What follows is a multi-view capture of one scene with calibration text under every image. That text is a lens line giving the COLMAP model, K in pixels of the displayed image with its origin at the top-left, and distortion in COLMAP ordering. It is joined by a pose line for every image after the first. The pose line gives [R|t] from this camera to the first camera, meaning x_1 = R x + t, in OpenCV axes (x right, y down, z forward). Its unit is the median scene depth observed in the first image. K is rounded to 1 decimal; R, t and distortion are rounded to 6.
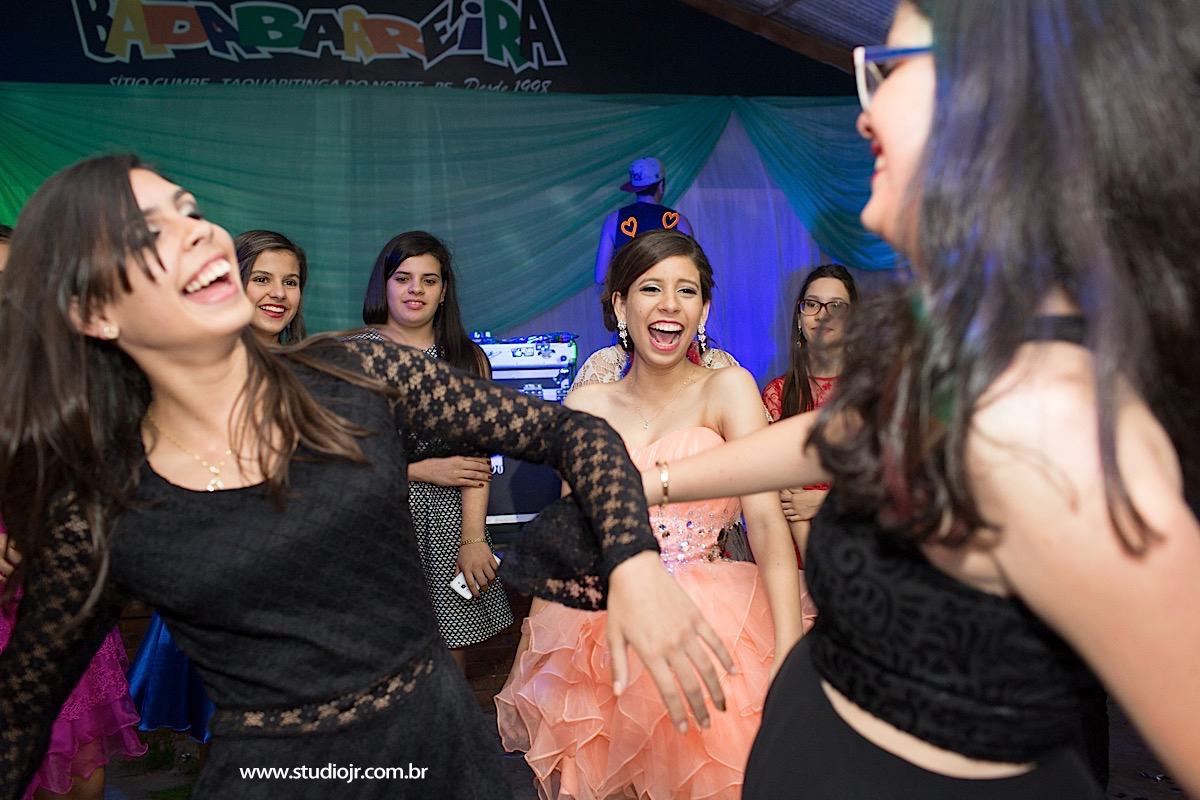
lens RADIAL K [[1194.5, 0, 600.0], [0, 1194.5, 400.0], [0, 0, 1]] dist [0.007412, 0.030699]
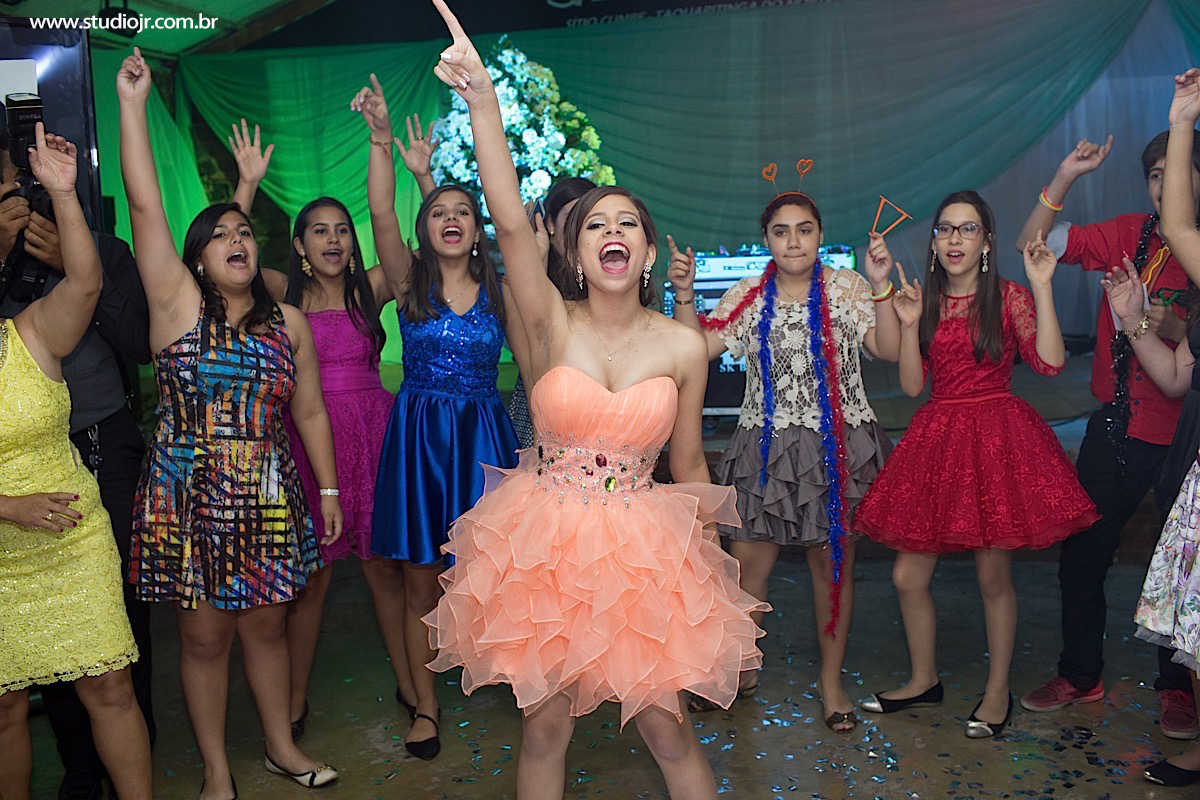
lens RADIAL K [[1194.5, 0, 600.0], [0, 1194.5, 400.0], [0, 0, 1]] dist [0.007412, 0.030699]
pose [[0.905478, 0.045585, -0.421938, 0.136159], [-0.005829, 0.995457, 0.095037, -0.007487], [0.424353, -0.083595, 0.901630, -0.083698]]
